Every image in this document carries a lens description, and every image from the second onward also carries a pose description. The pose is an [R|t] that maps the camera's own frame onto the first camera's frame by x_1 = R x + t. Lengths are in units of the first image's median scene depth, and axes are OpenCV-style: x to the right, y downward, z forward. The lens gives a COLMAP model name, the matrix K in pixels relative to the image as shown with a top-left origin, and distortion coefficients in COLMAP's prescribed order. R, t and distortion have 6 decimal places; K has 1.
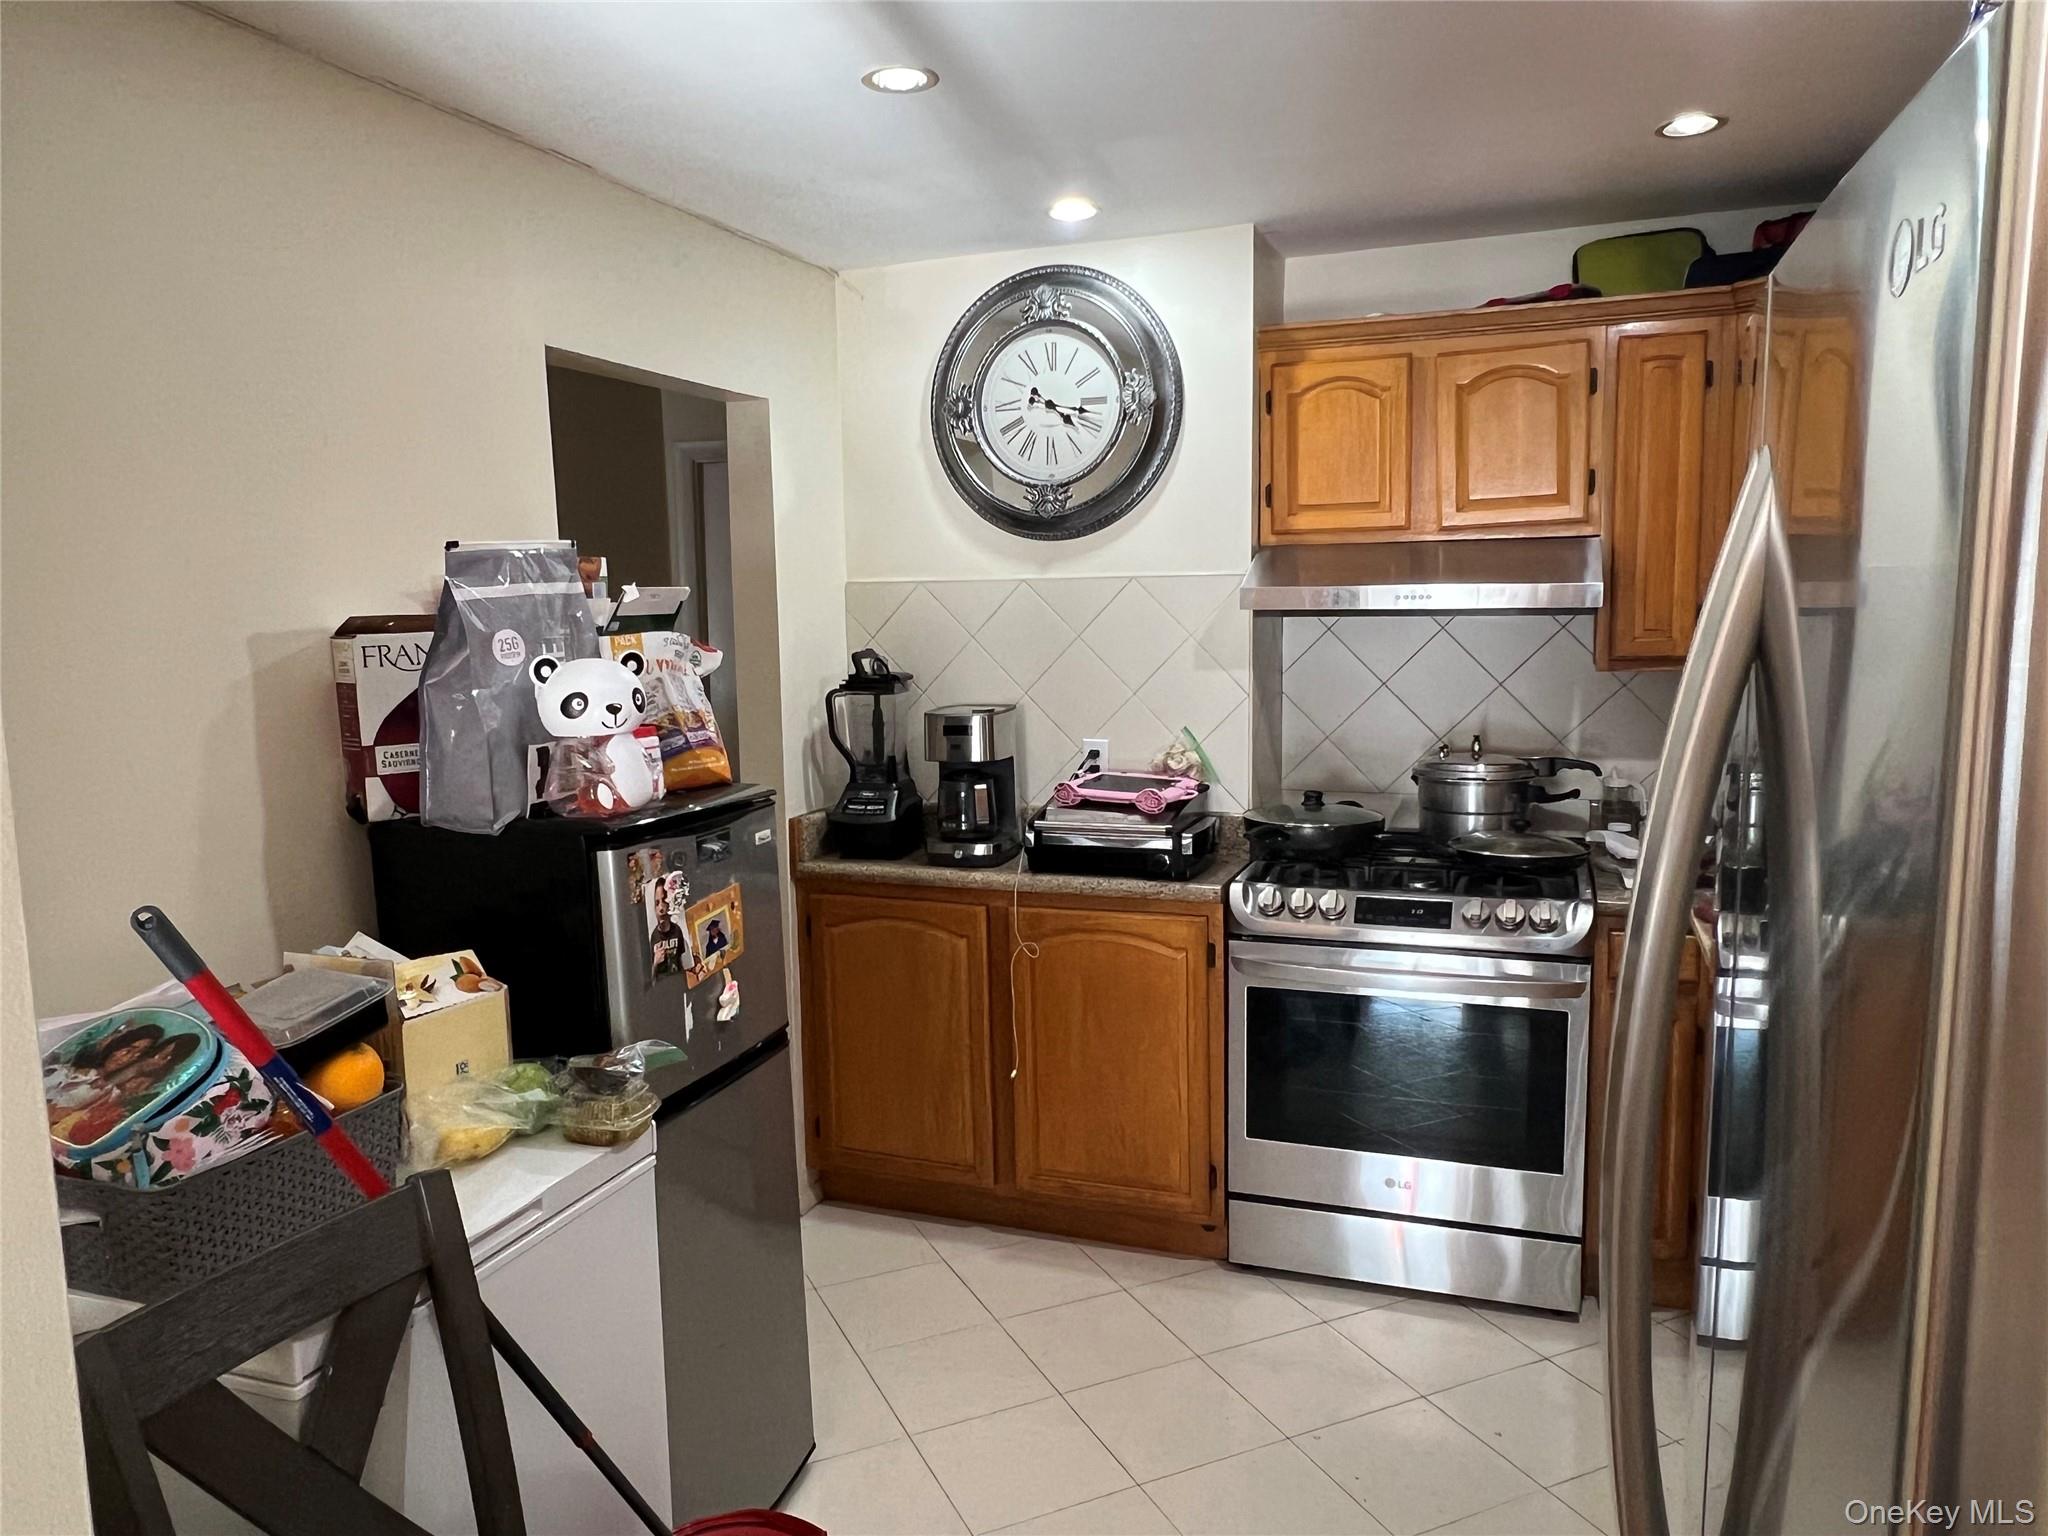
lens RADIAL K [[1393.2, 0, 1024.0], [0, 1393.2, 768.0], [0, 0, 1]] dist [-0.002689, -0.000478]
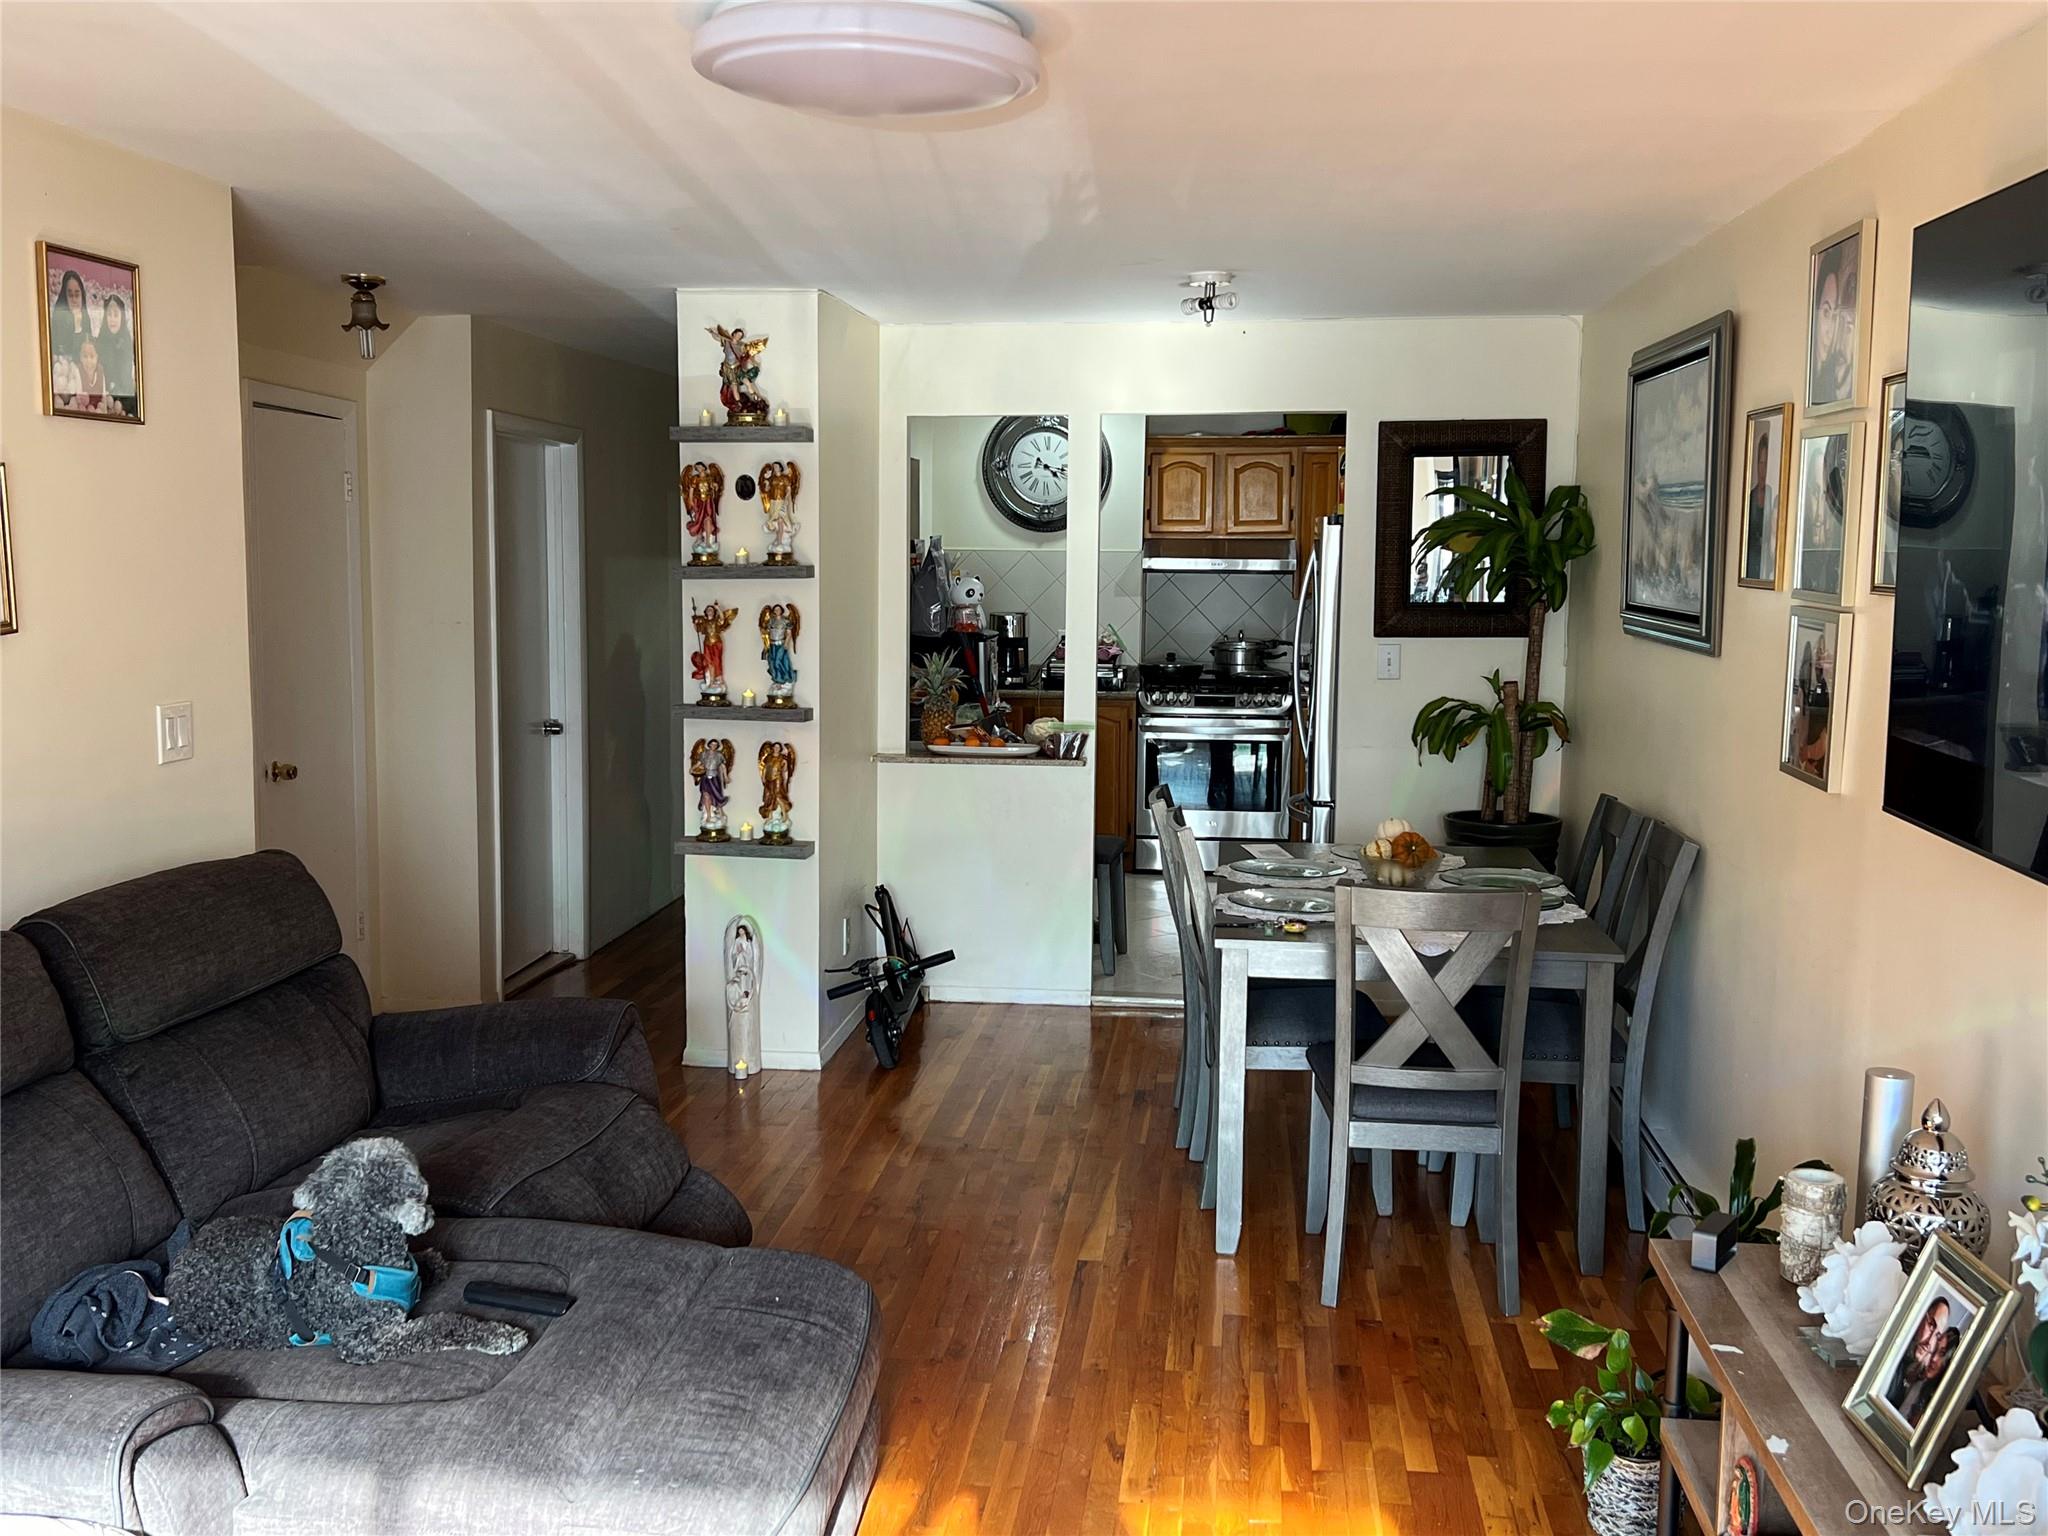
lens RADIAL K [[1976.1, 0, 1024.0], [0, 1976.1, 768.0], [0, 0, 1]] dist [0.157570, 0.000340]
pose [[0.967787, 0.000937, 0.251769, -0.782608], [0.002821, 0.999890, -0.014563, 0.238077], [-0.251755, 0.014804, 0.967678, -1.903350]]
